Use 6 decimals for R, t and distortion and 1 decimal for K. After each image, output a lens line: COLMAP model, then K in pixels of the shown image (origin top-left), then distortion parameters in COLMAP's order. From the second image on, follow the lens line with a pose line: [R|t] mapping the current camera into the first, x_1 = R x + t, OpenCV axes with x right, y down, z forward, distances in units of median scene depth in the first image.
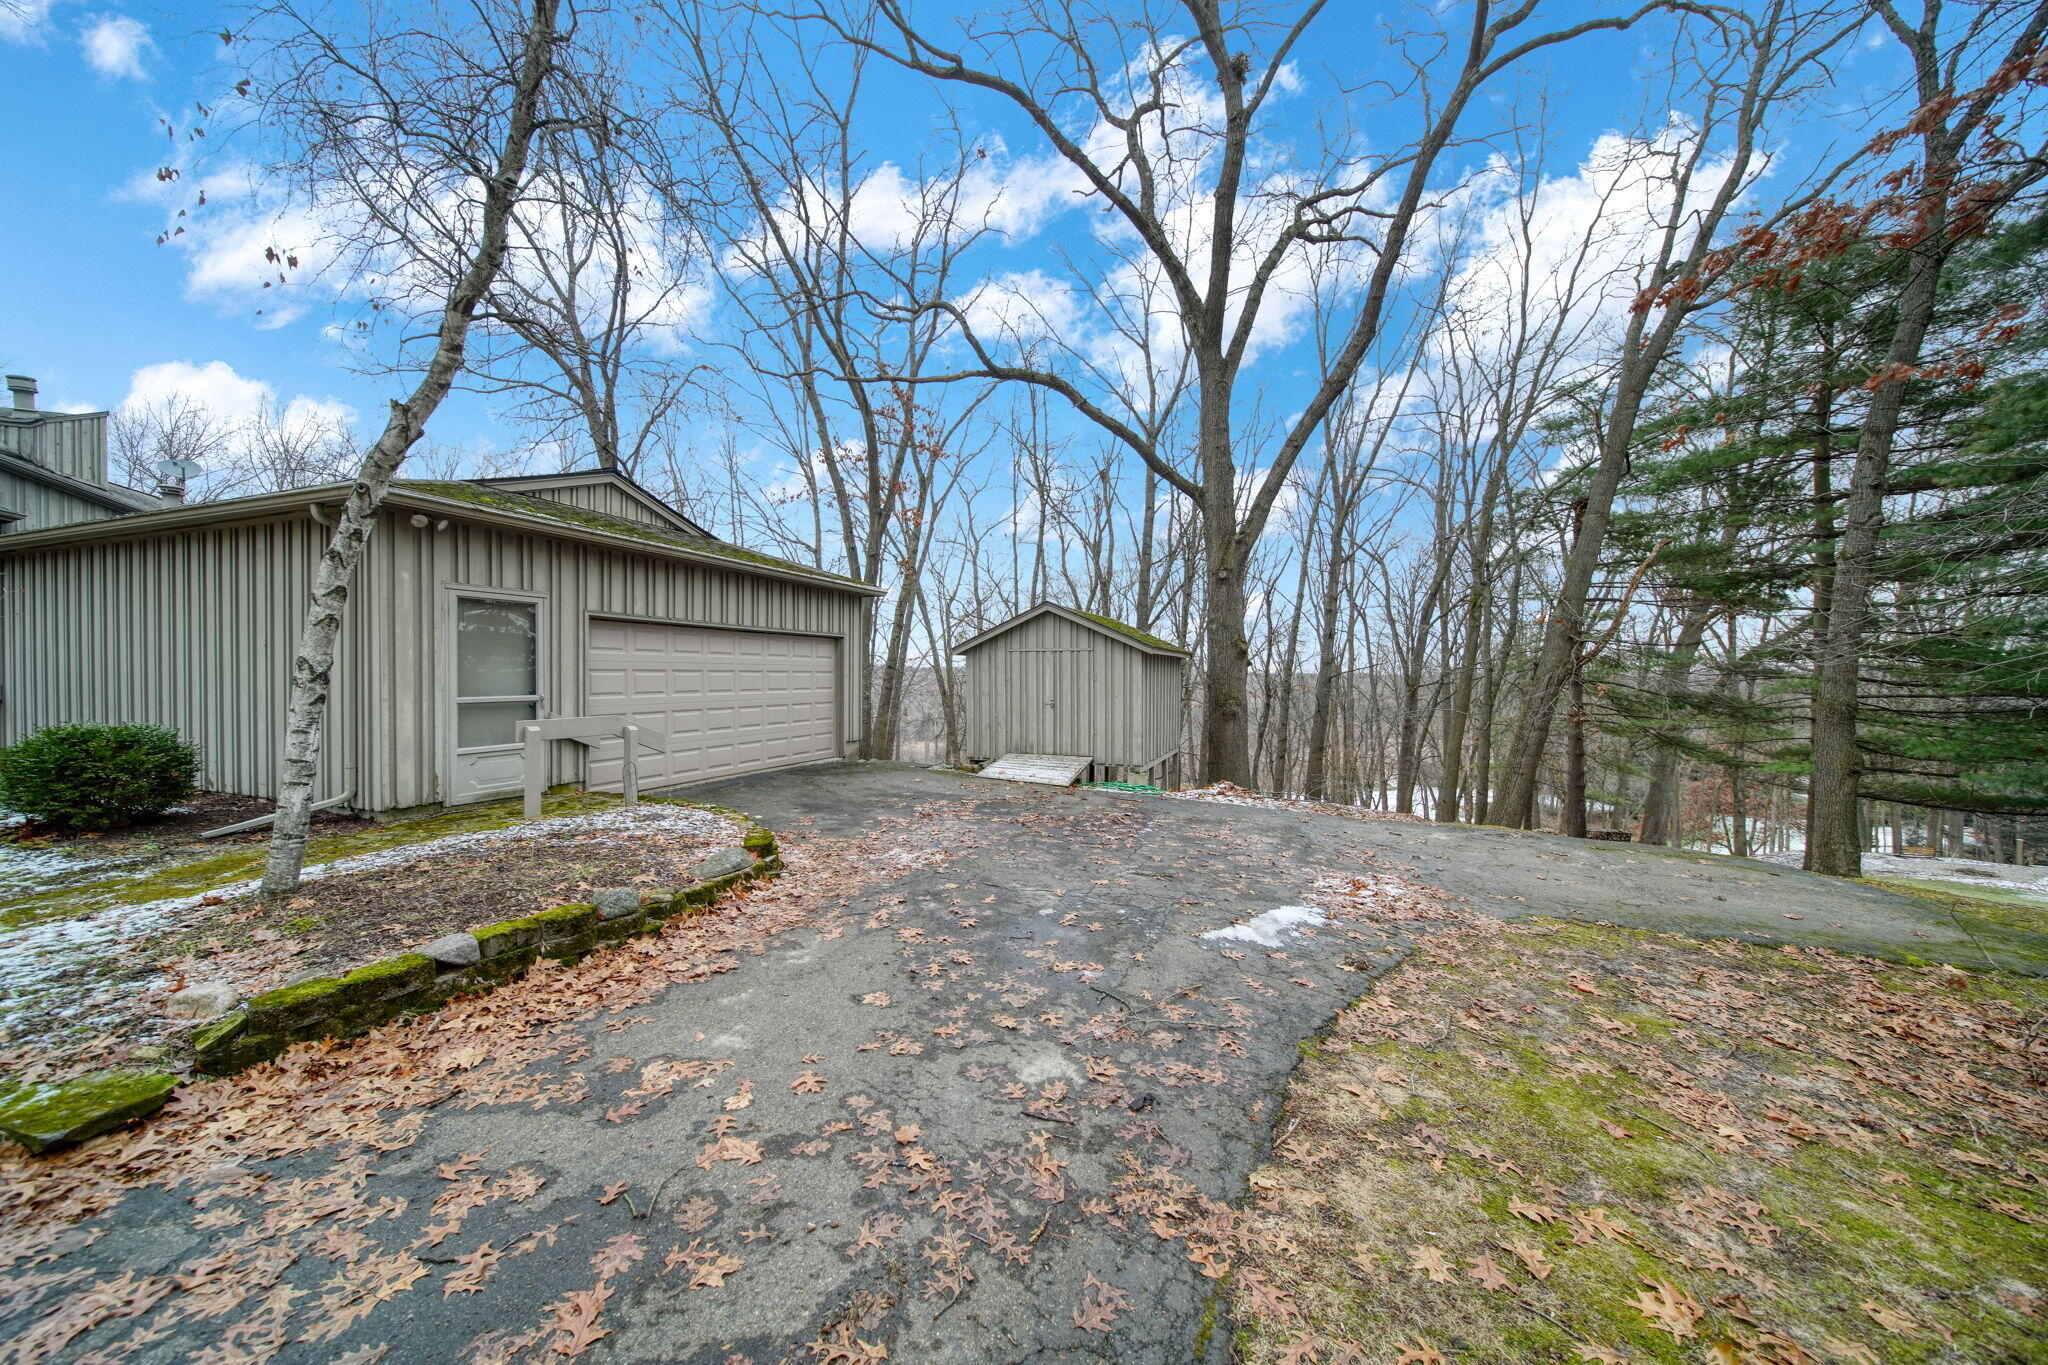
lens RADIAL K [[707.6, 0, 1021.1], [0, 707.6, 681.2], [0, 0, 1]] dist [-0.003758, -0.000639]
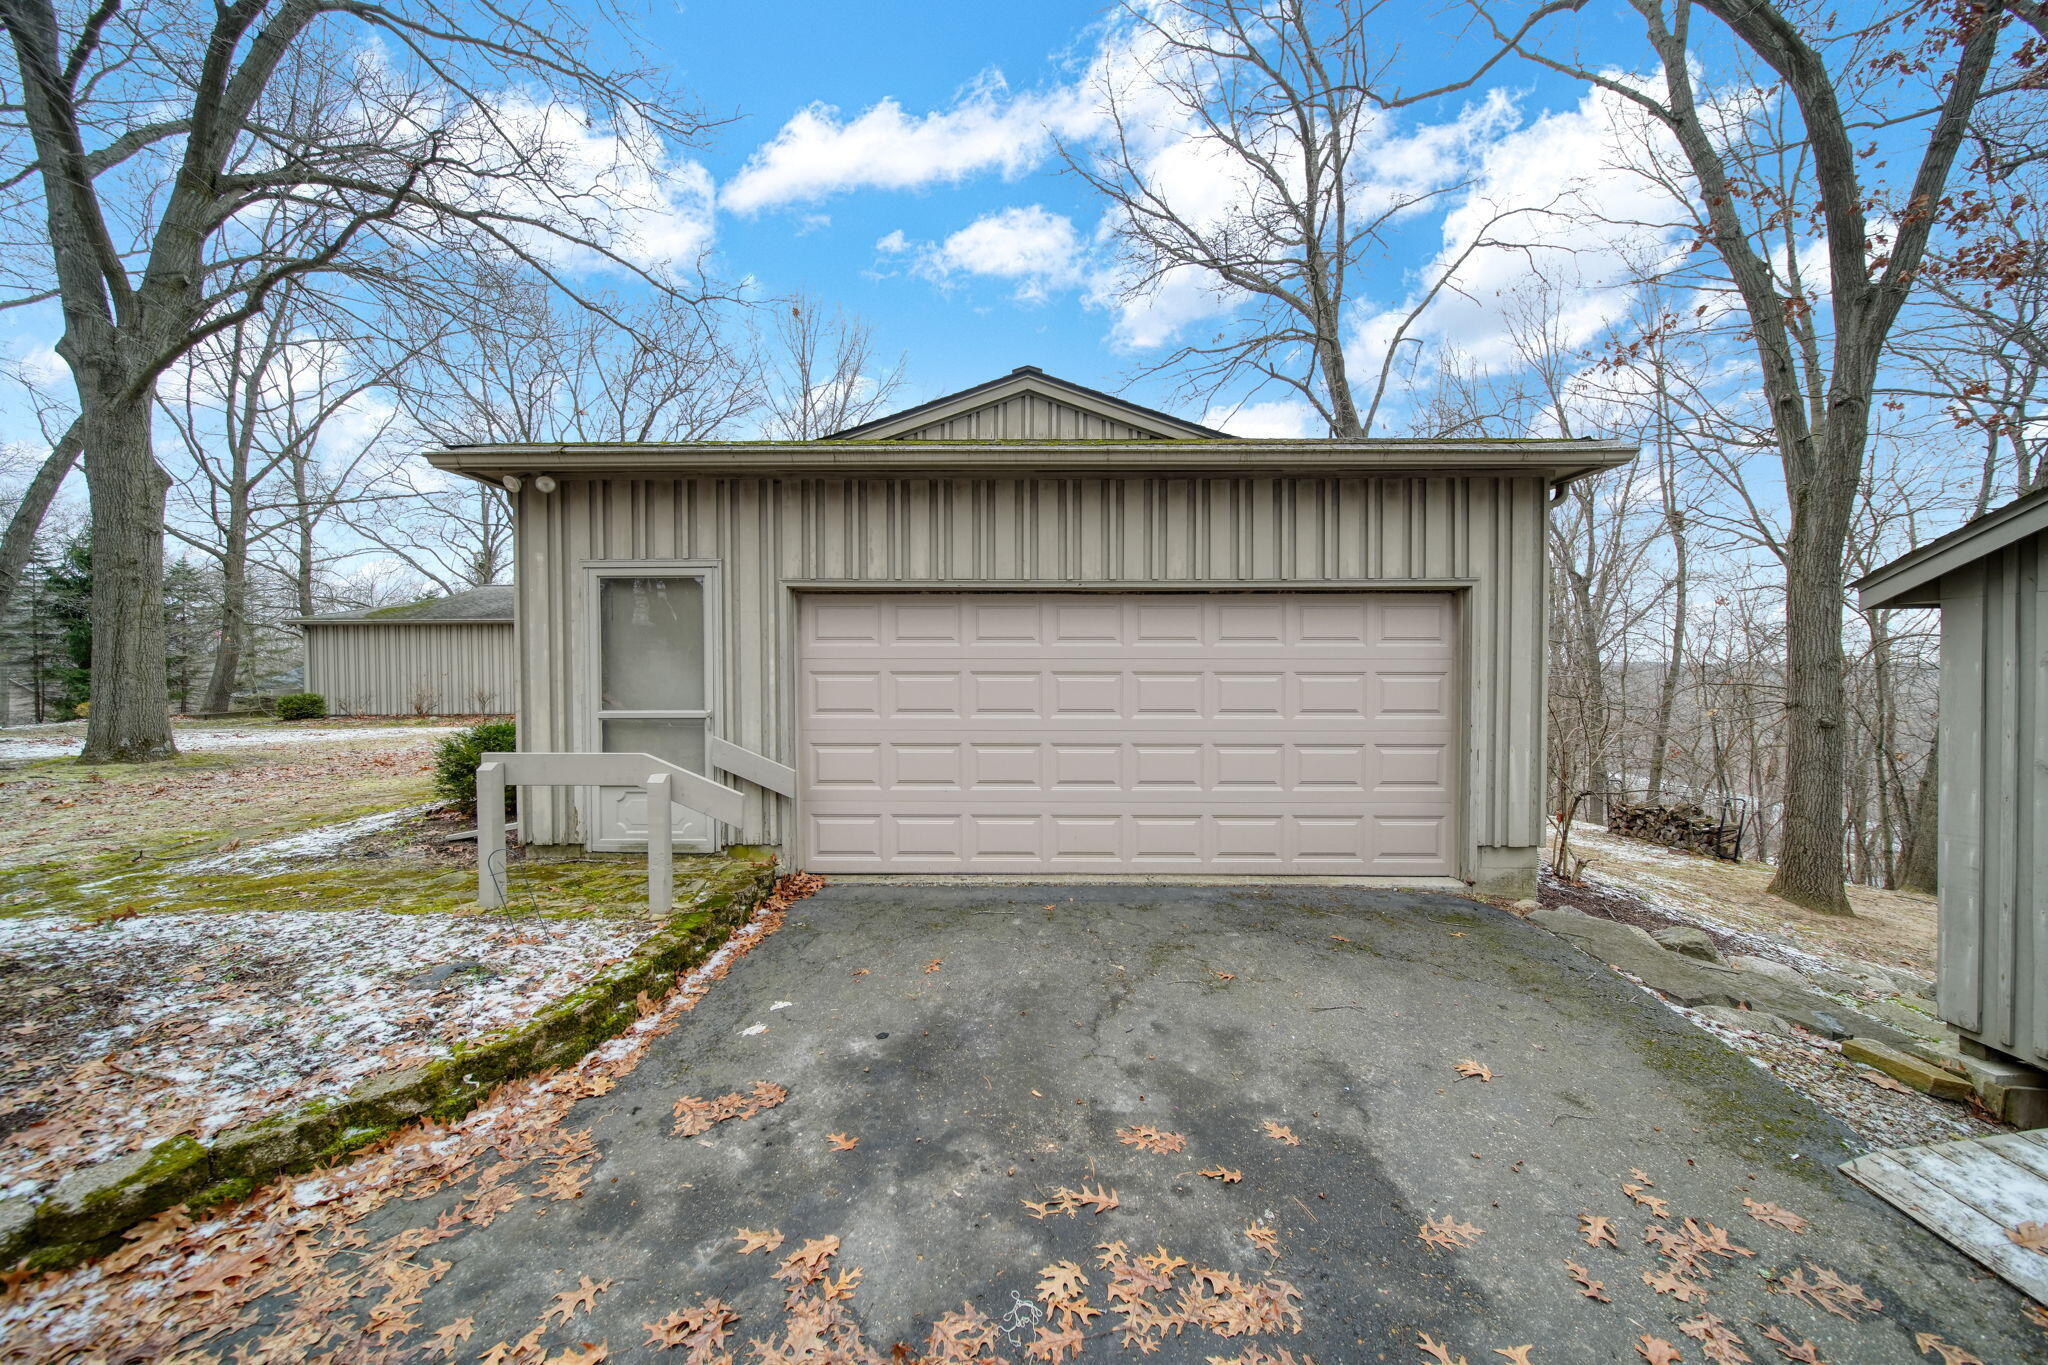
lens RADIAL K [[707.6, 0, 1034.2], [0, 707.6, 684.2], [0, 0, 1]] dist [-0.003758, -0.000639]
pose [[0.355306, 0.012428, -0.934667, 0.038550], [-0.006009, 0.999921, 0.011012, -0.008873], [0.934731, 0.001703, 0.355353, 0.622703]]
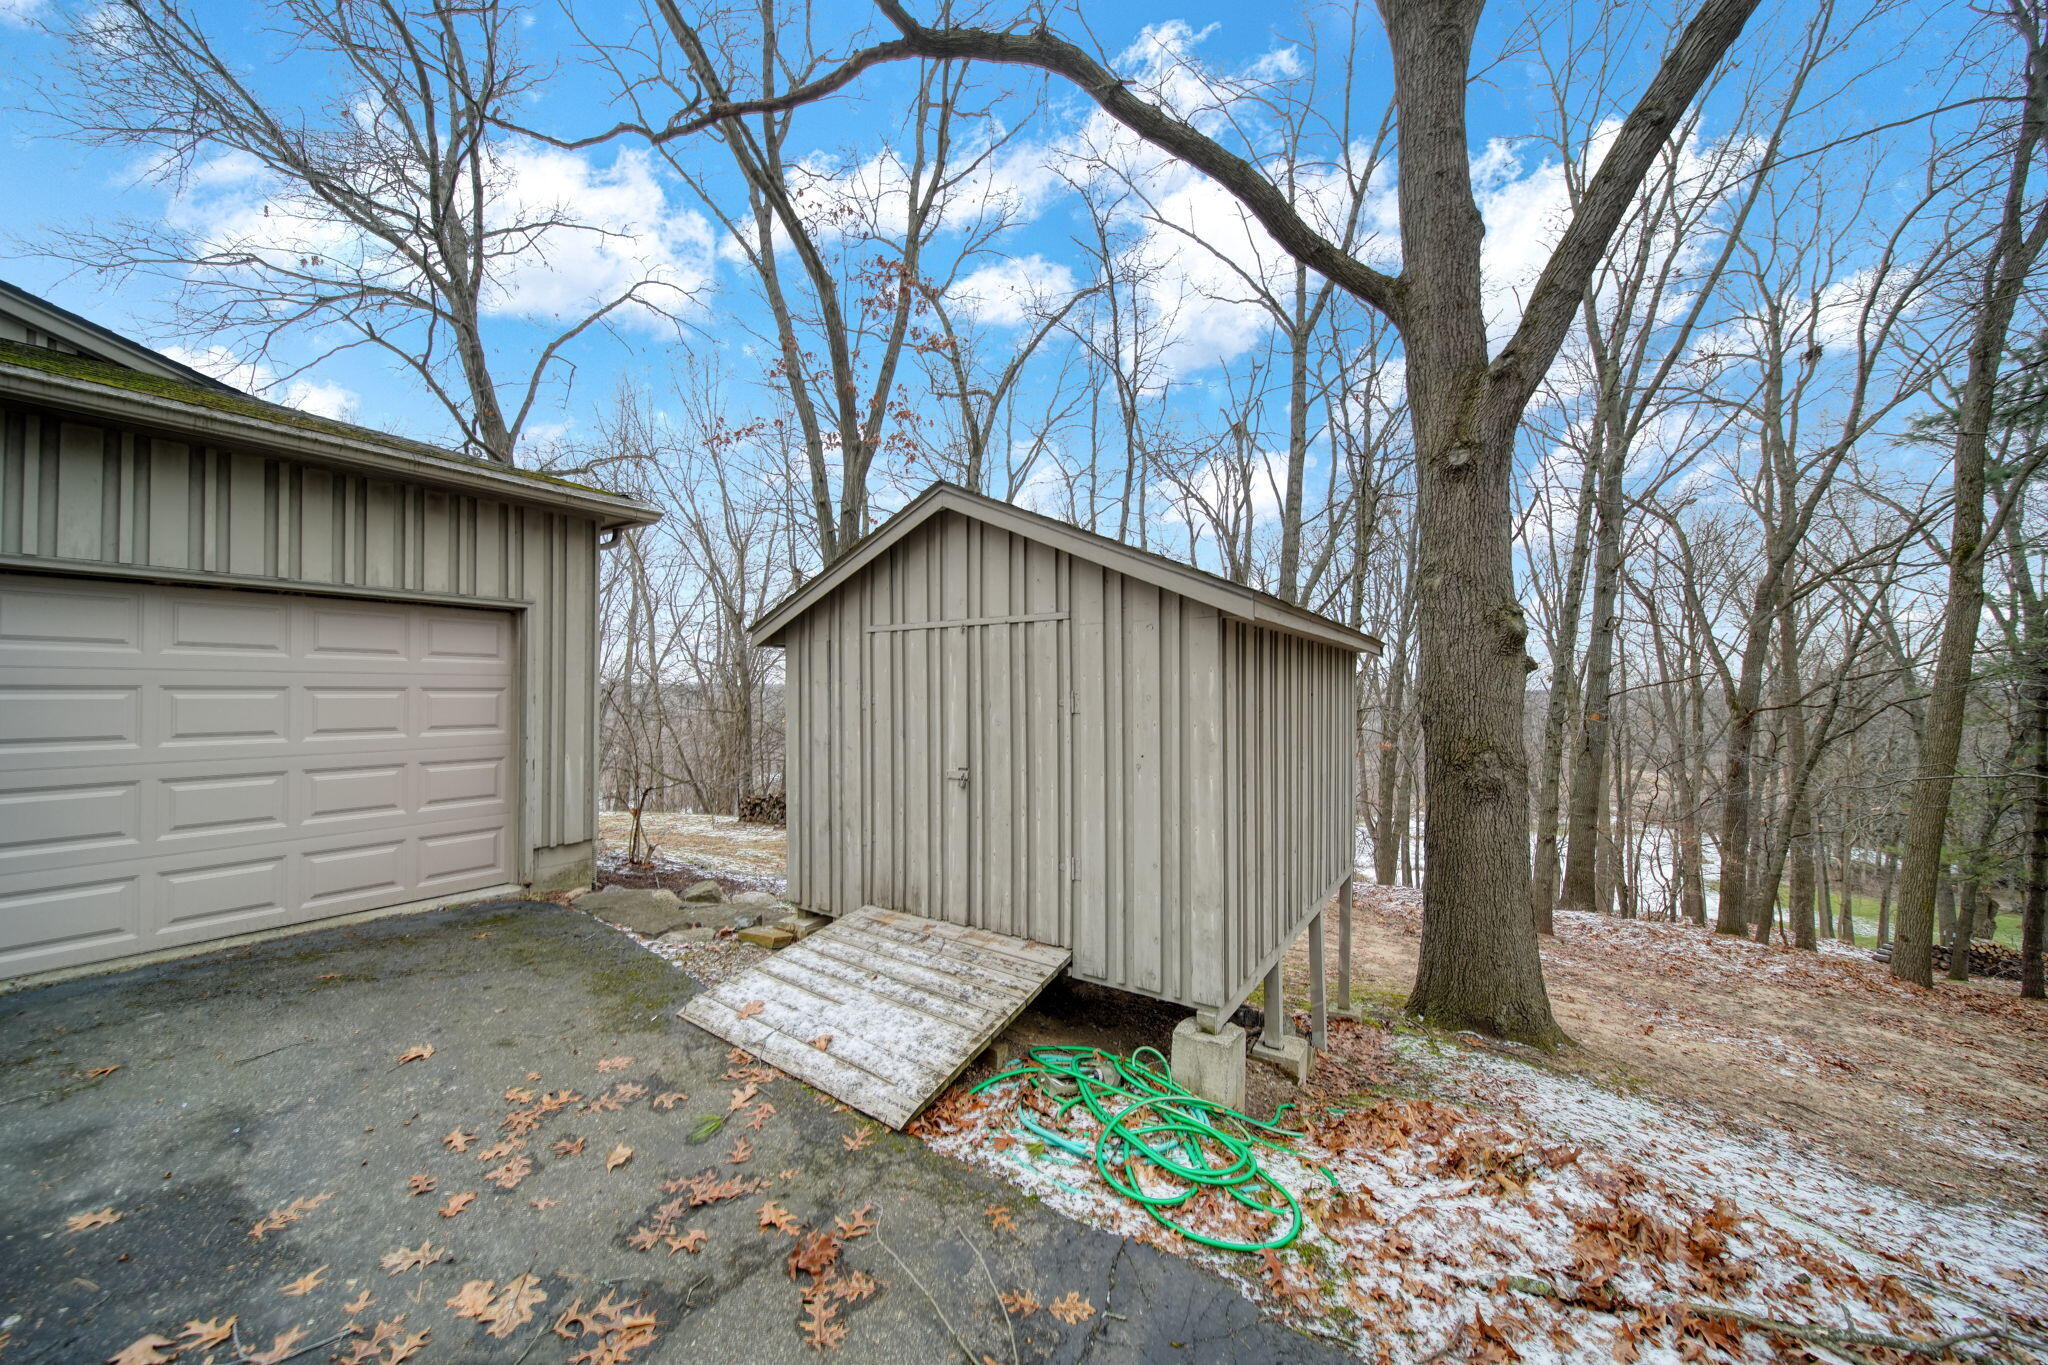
lens RADIAL K [[707.6, 0, 1018.3], [0, 707.6, 684.0], [0, 0, 1]] dist [-0.003758, -0.000639]
pose [[0.977538, -0.004985, -0.210700, 0.137455], [0.001033, 0.999822, -0.018863, -0.006471], [0.210756, 0.018222, 0.977369, 0.639101]]
